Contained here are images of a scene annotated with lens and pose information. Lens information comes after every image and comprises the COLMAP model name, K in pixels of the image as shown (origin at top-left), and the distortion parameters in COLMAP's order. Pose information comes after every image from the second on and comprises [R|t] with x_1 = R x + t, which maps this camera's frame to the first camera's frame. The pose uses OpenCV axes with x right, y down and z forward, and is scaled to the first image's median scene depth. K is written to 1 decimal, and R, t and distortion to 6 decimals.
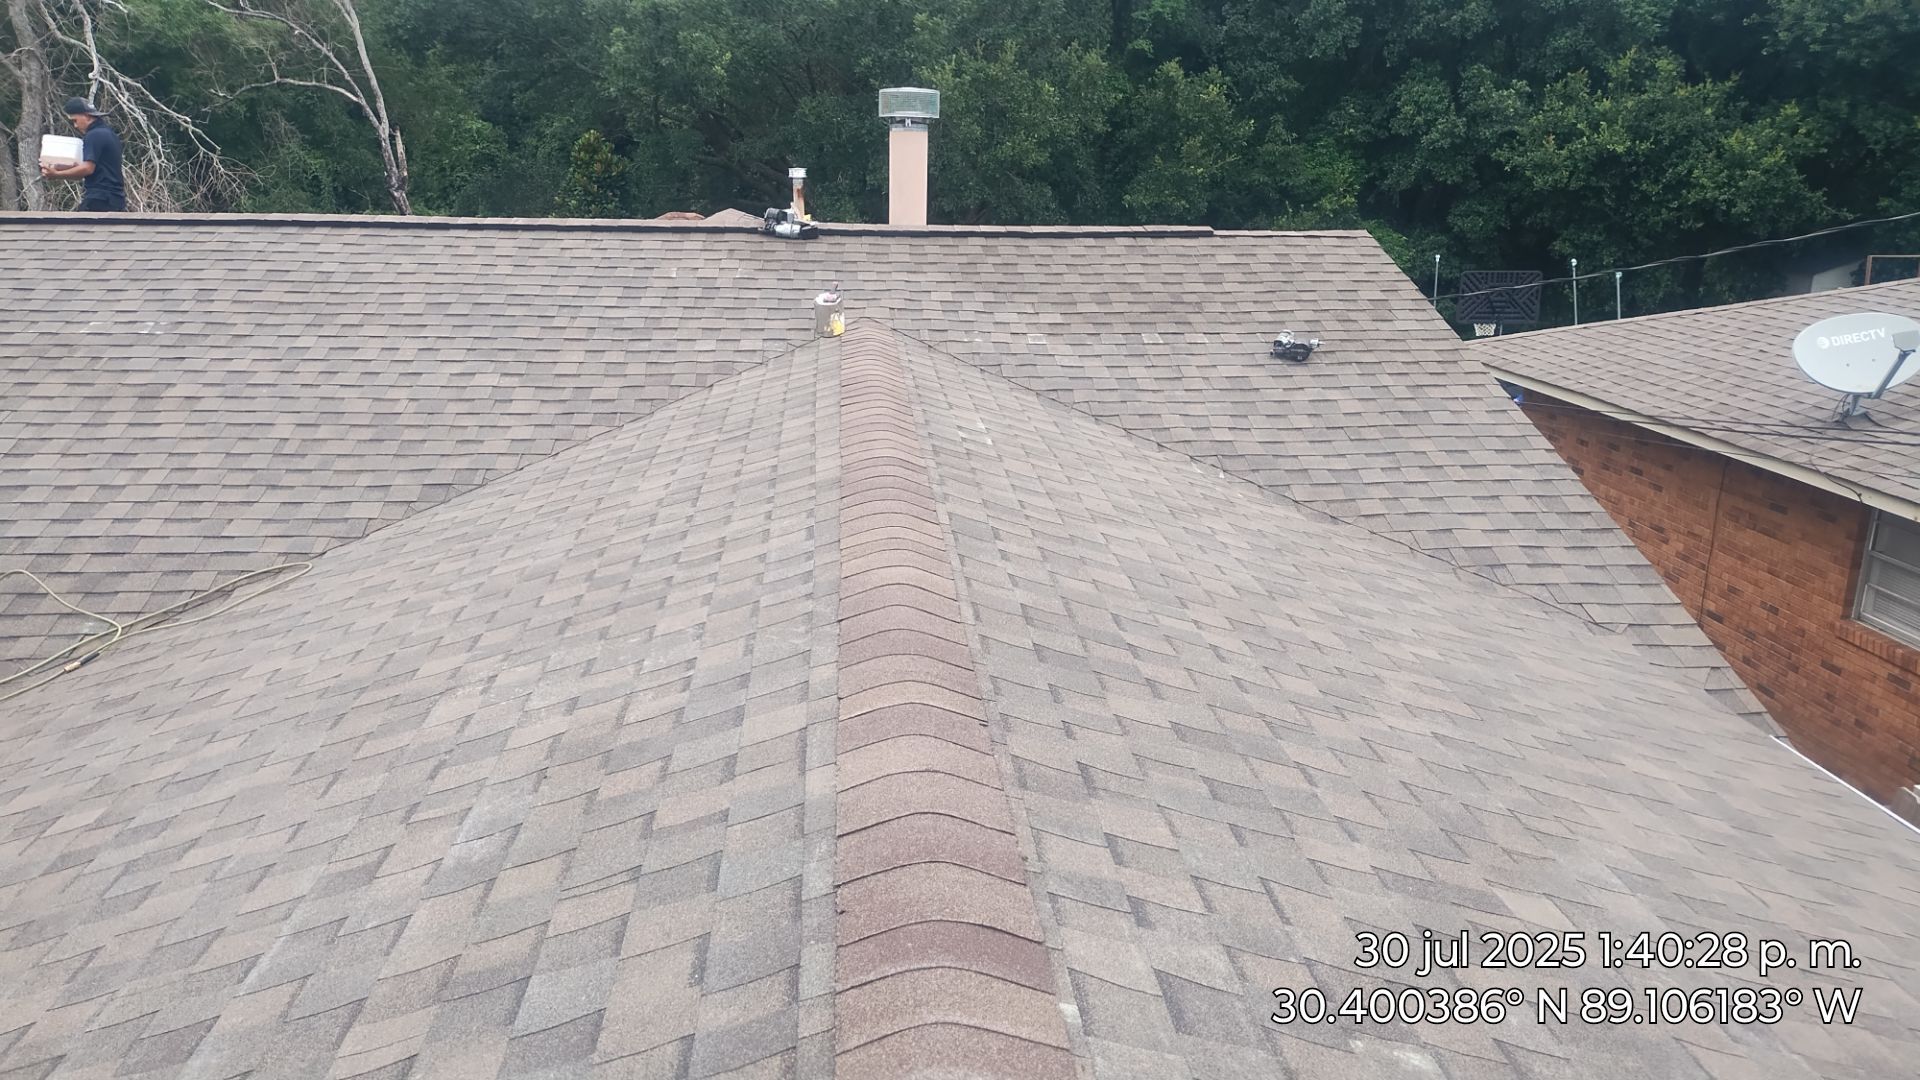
lens RADIAL K [[1393.8, 0, 960.0], [0, 1393.8, 540.0], [0, 0, 1]] dist [0.060479, -0.057257]
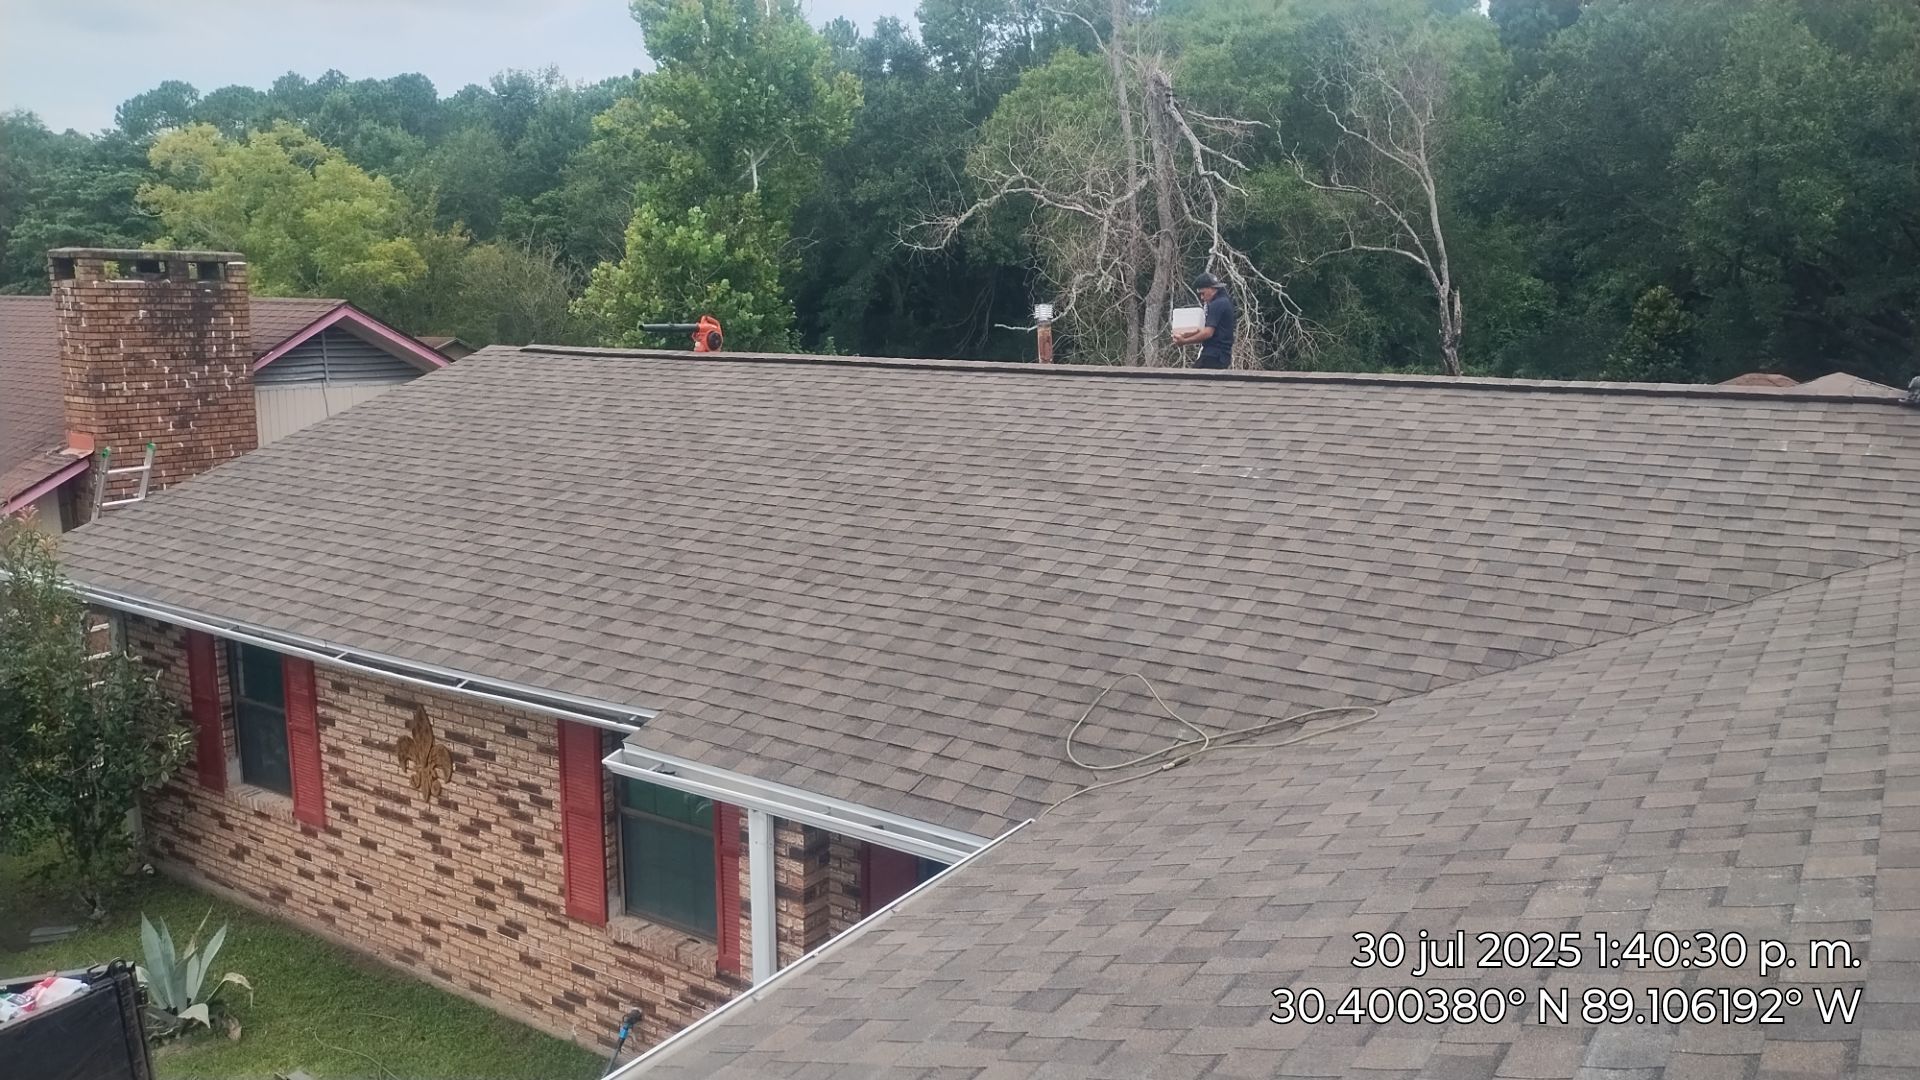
lens RADIAL K [[1369.6, 0, 960.0], [0, 1369.6, 540.0], [0, 0, 1]] dist [0.078339, -0.090326]
pose [[0.807164, 0.099659, -0.581854, -0.121337], [-0.152303, 0.987434, -0.042154, -0.016372], [0.570342, 0.122644, 0.812200, -0.015308]]
